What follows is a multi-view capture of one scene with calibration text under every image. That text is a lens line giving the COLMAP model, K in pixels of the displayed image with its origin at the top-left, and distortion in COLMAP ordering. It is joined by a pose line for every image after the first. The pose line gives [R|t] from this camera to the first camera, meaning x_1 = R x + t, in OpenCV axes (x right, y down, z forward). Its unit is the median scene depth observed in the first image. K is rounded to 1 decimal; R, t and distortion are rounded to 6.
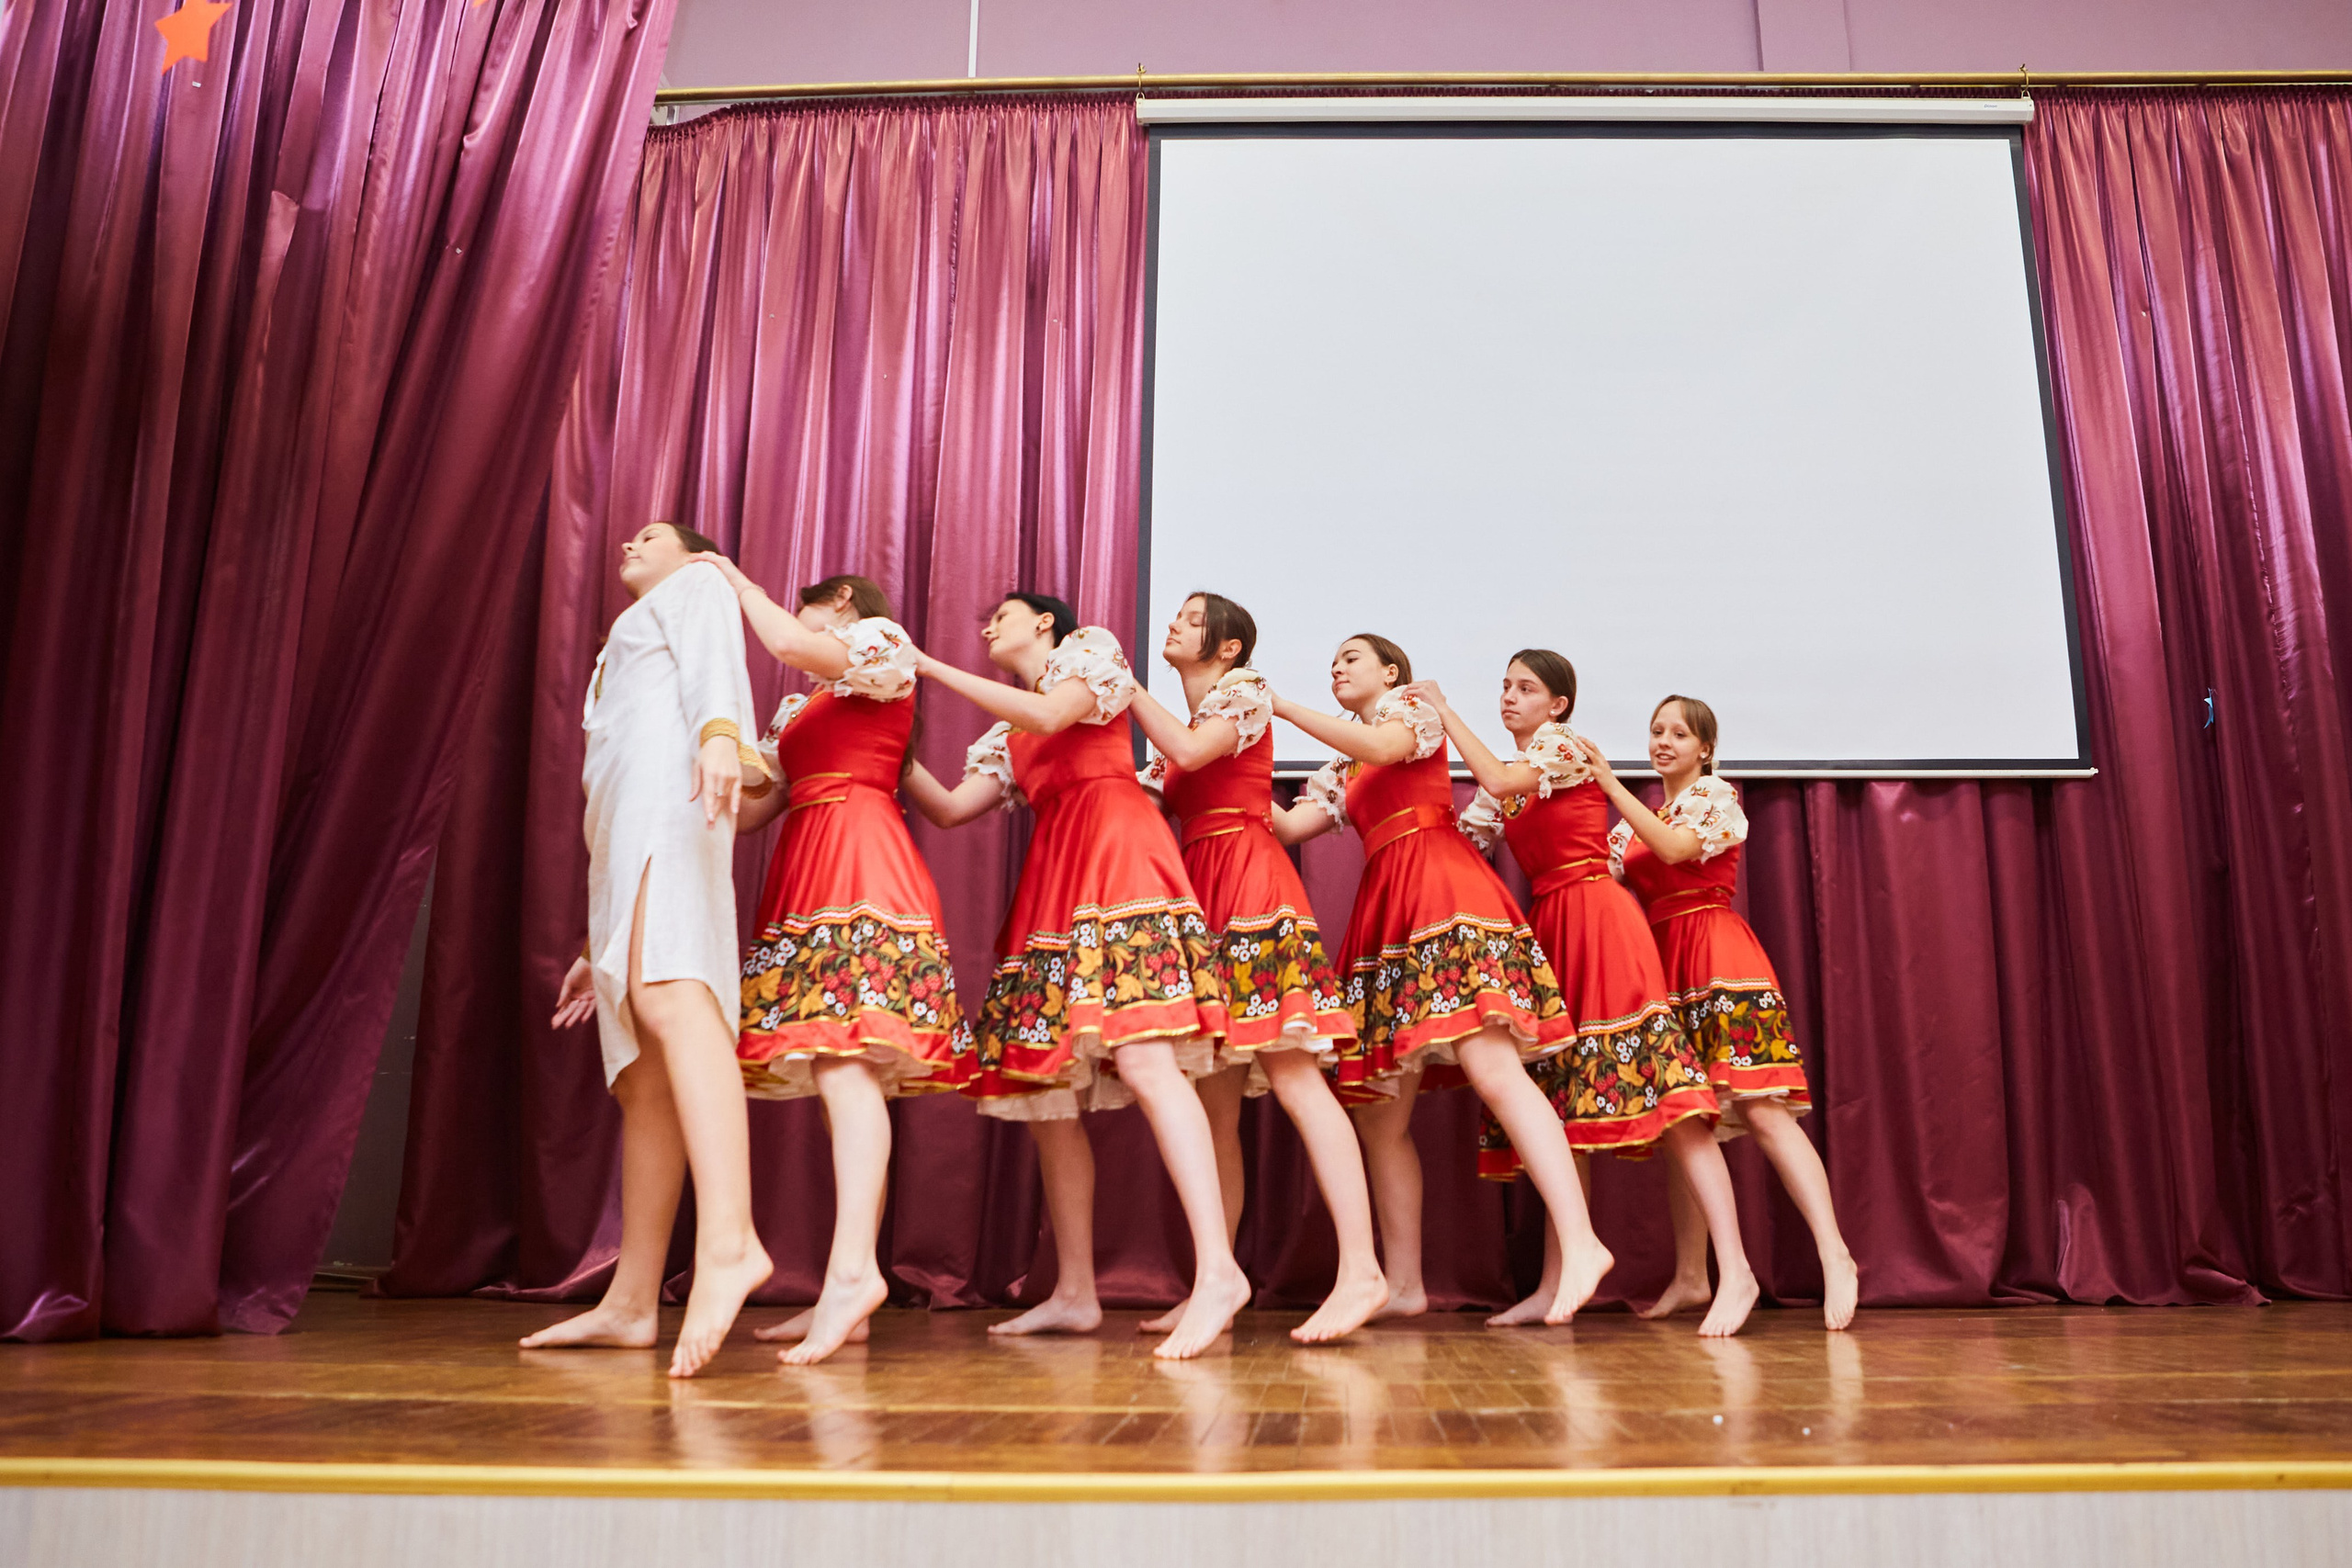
lens RADIAL K [[1610.1, 0, 1171.3], [0, 1610.1, 784.4], [0, 0, 1]] dist [-0.006517, -0.004131]
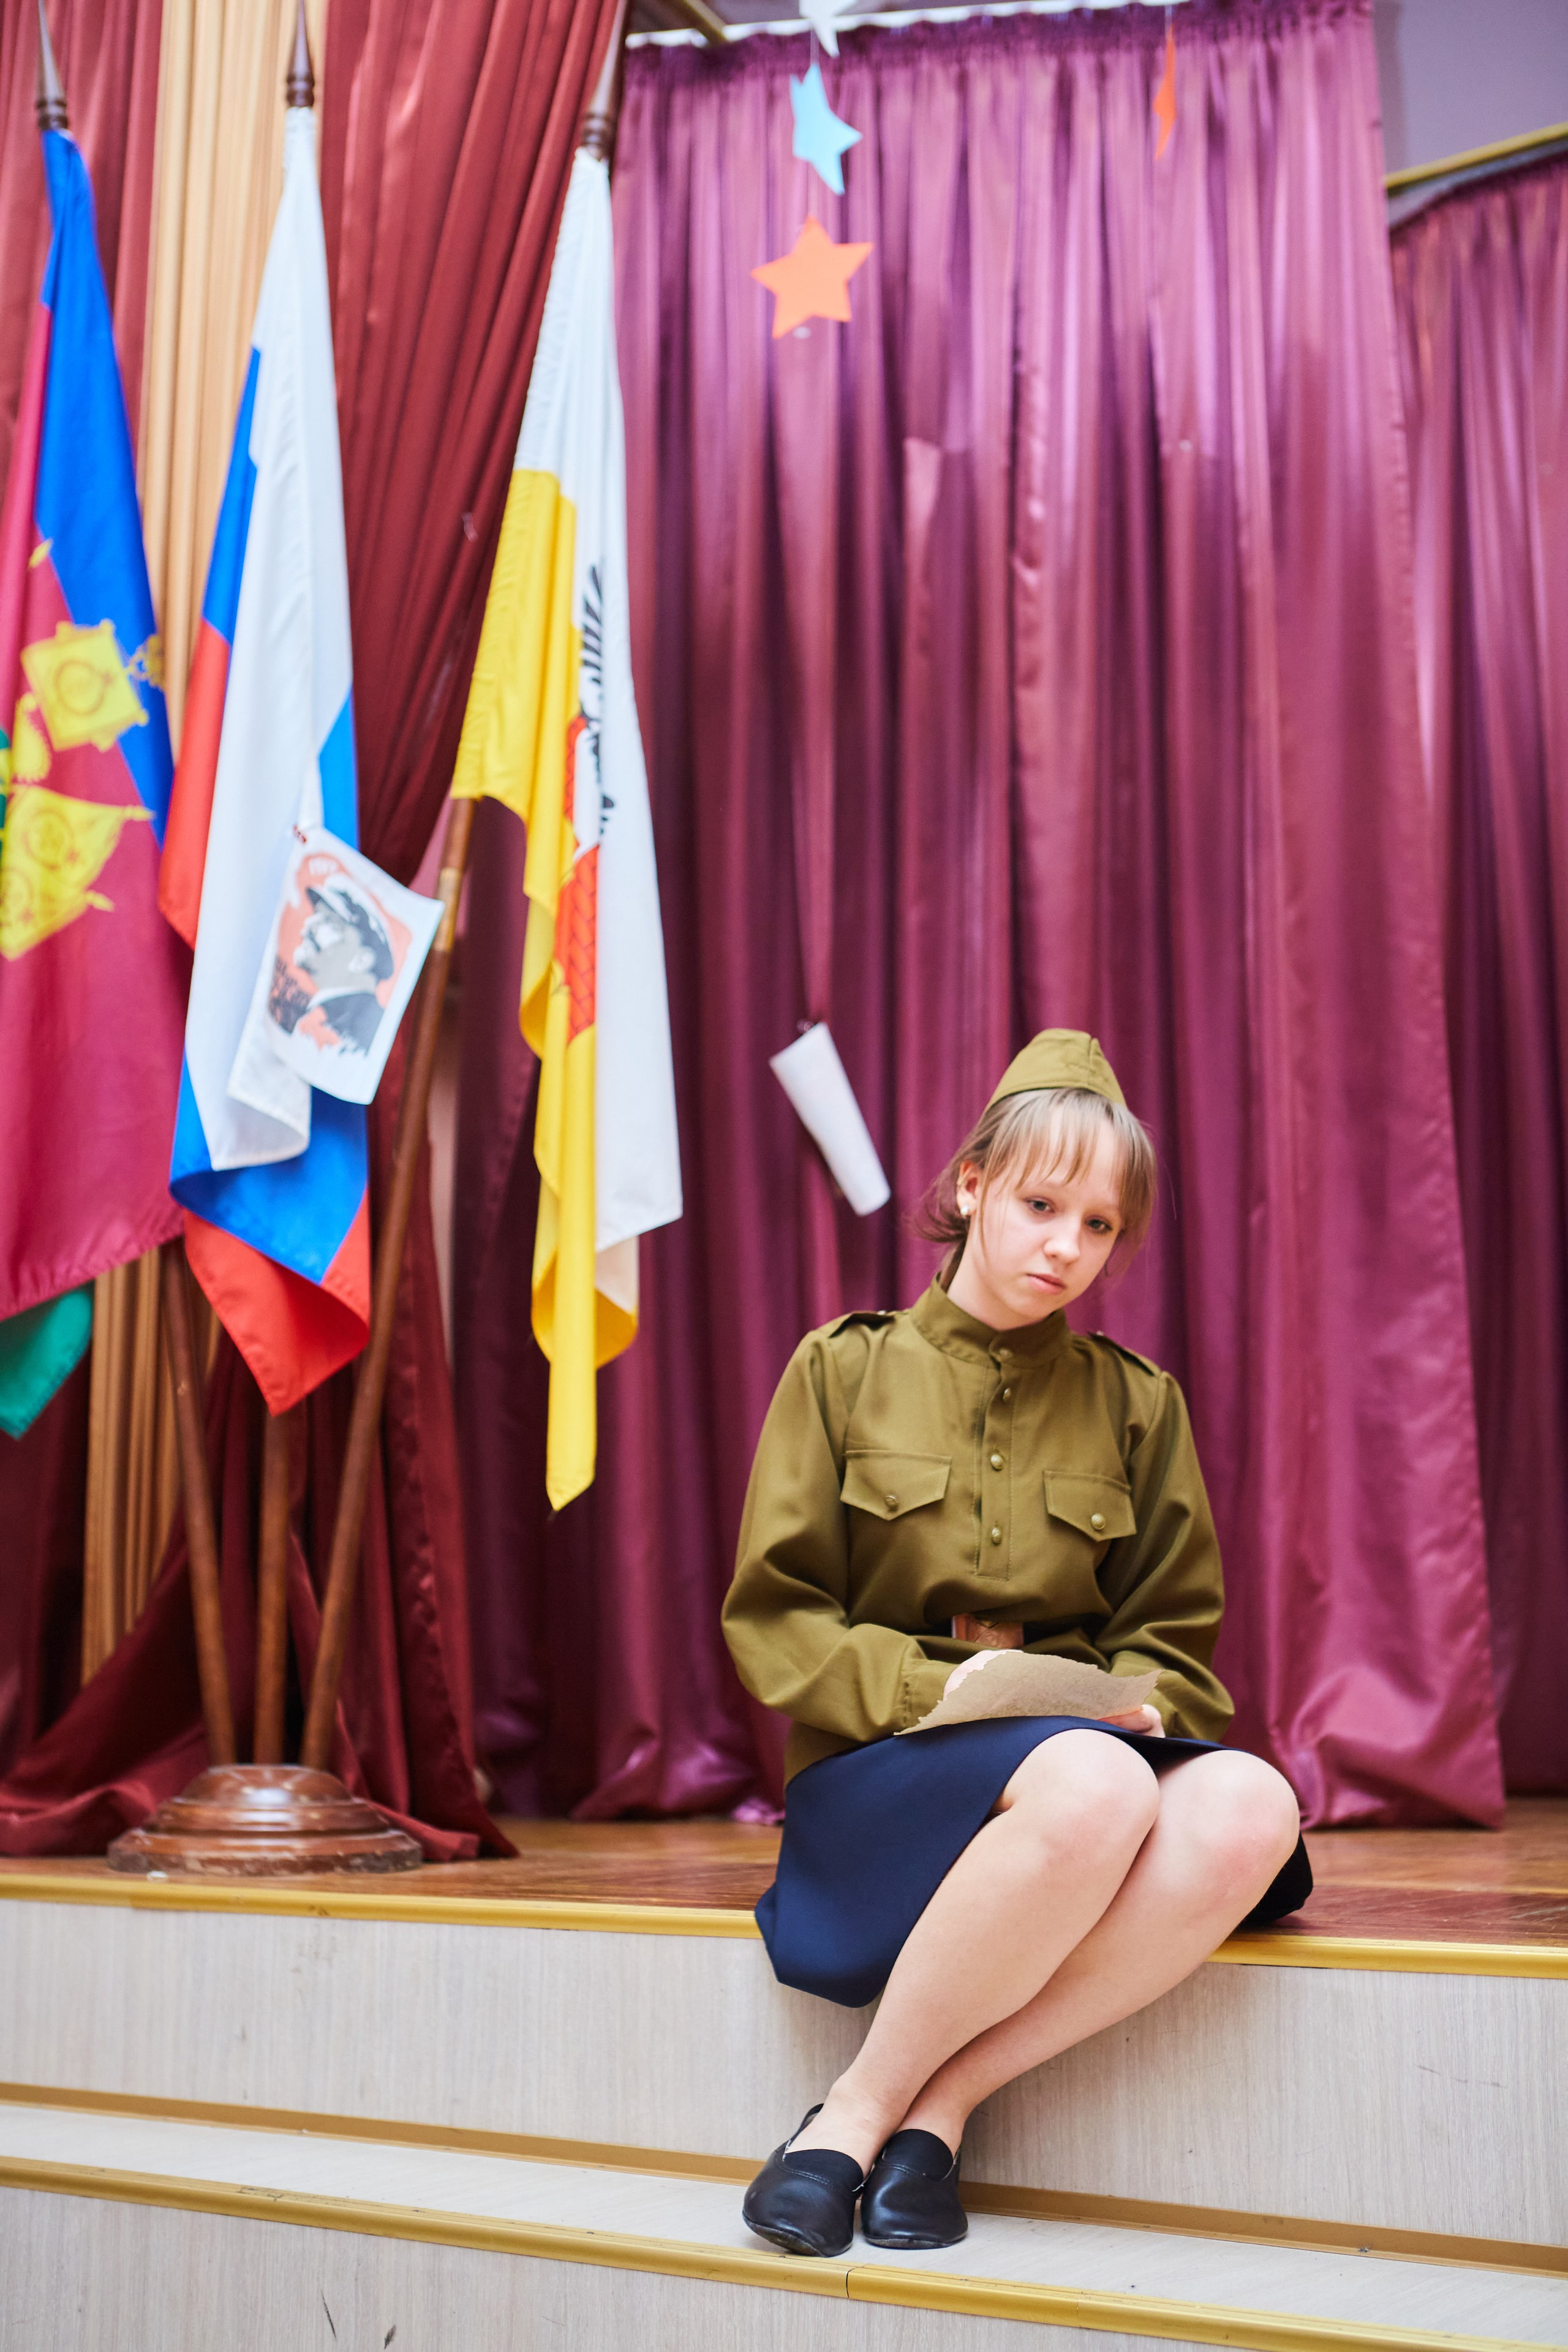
lens RADIAL K [[2869.9, 0, 785.4], [0, 2869.9, 1173.9], [0, 0, 1]] dist [0.000784, 0.000000]
pose [[0.818523, -0.110807, -0.563686, 0.111779], [0.123599, 0.992210, -0.015566, -0.016589], [0.561020, -0.056930, 0.825842, -0.158984]]
